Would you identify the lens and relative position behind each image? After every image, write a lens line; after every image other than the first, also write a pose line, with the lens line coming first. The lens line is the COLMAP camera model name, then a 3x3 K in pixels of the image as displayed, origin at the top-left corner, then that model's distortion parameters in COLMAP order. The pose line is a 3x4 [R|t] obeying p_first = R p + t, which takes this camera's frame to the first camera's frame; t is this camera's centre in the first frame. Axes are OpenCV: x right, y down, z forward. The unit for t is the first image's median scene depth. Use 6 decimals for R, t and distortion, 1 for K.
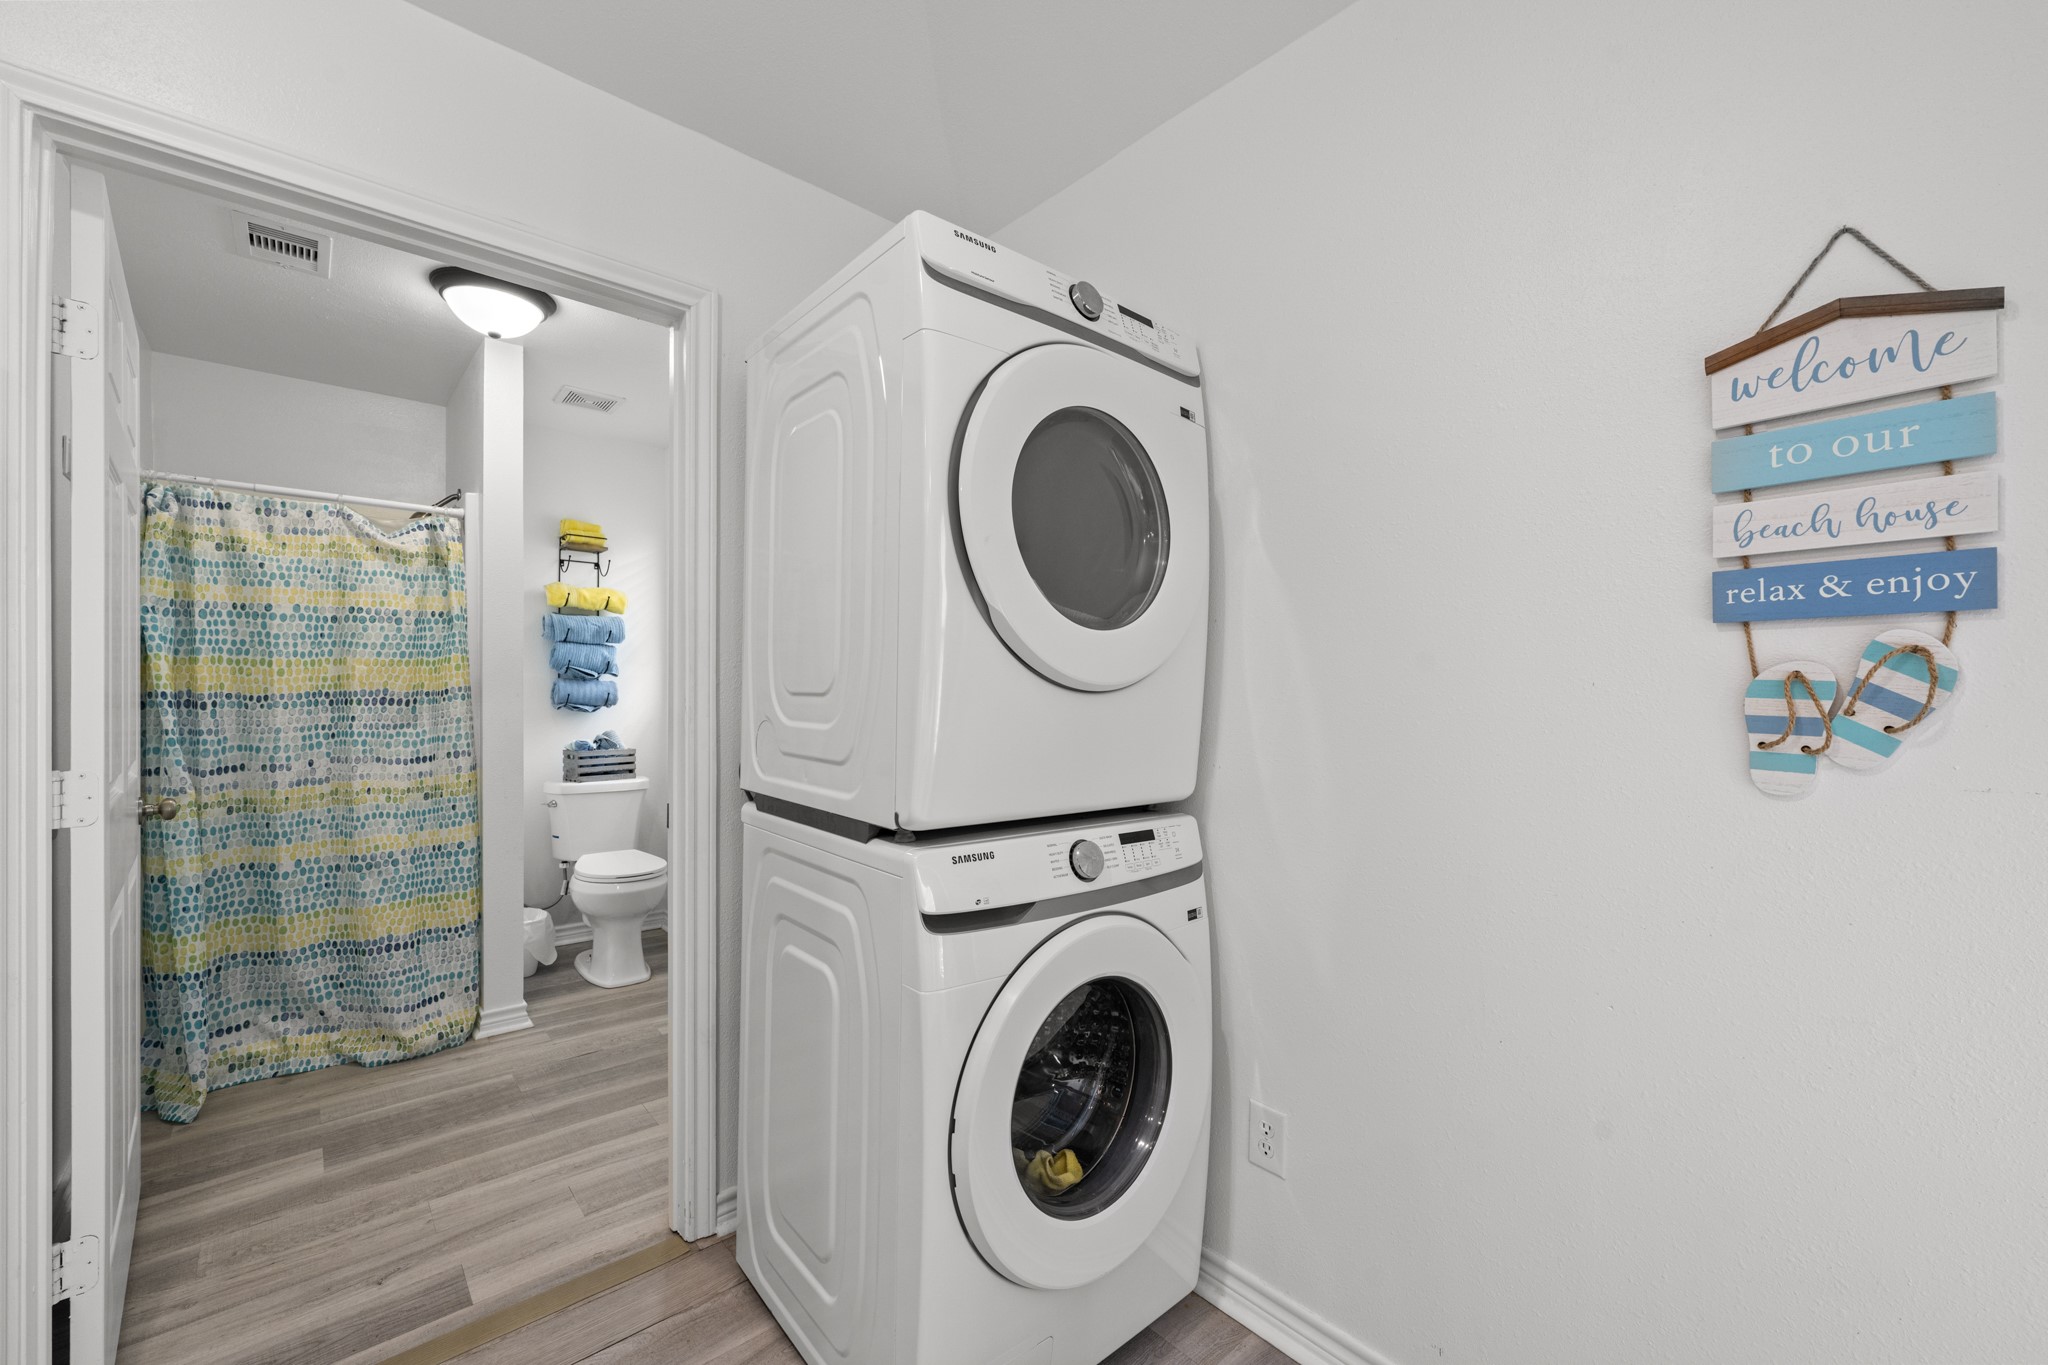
lens RADIAL K [[816.6, 0, 1023.9], [0, 816.6, 687.5], [0, 0, 1]] dist [-0.001541, 0.000621]
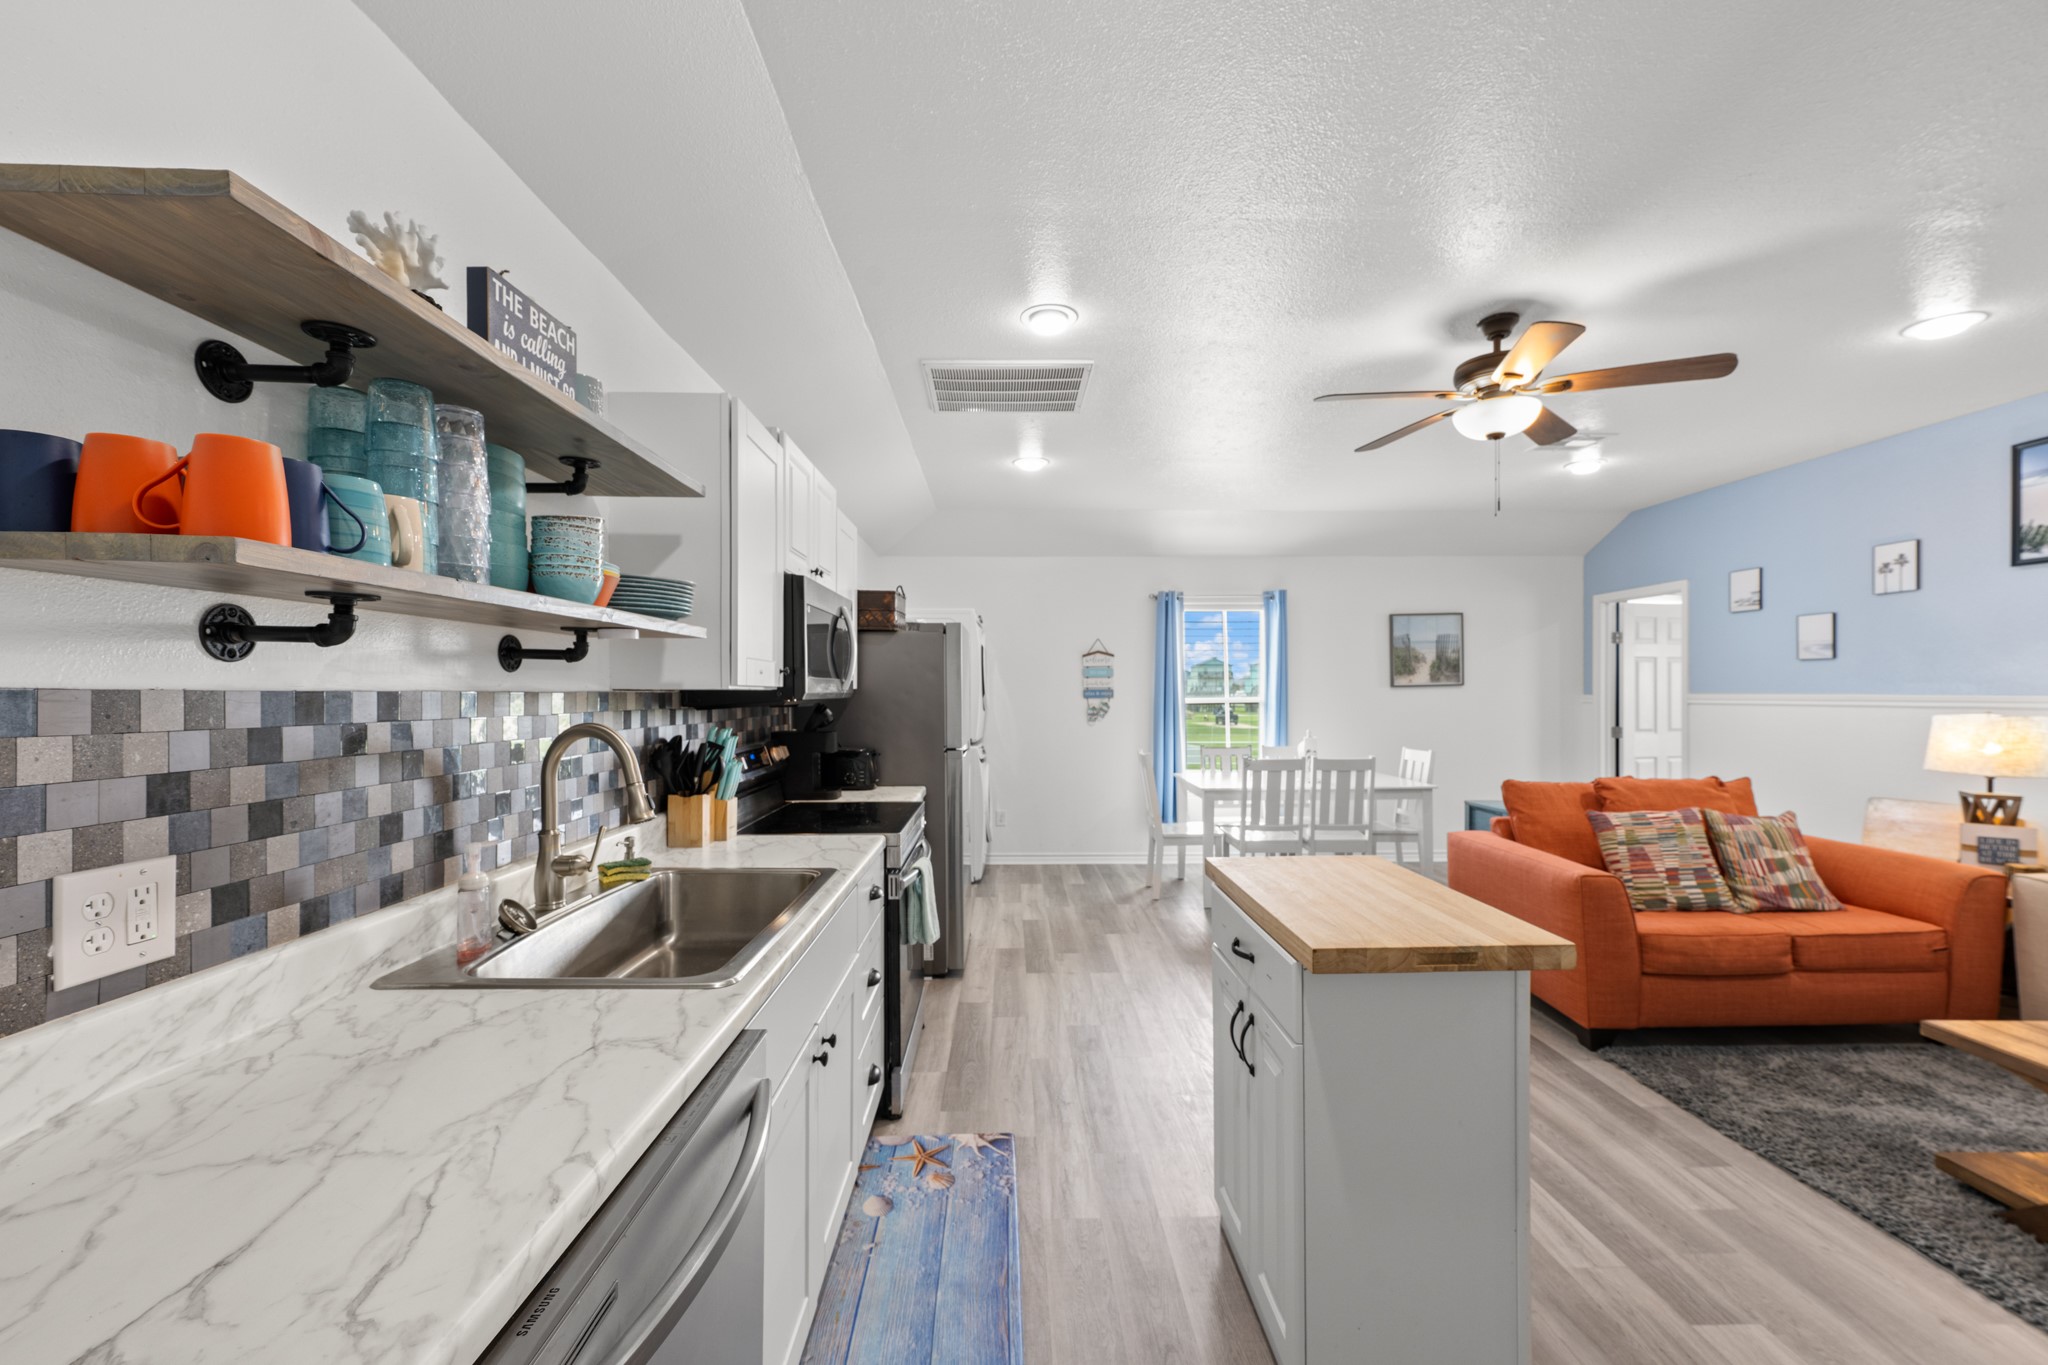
lens RADIAL K [[816.6, 0, 1021.0], [0, 816.6, 692.4], [0, 0, 1]] dist [-0.001541, 0.000621]
pose [[0.645502, -0.004799, 0.763744, -4.004924], [0.005155, 0.999985, 0.001927, -0.132949], [-0.763741, 0.002693, 0.645517, -2.508757]]
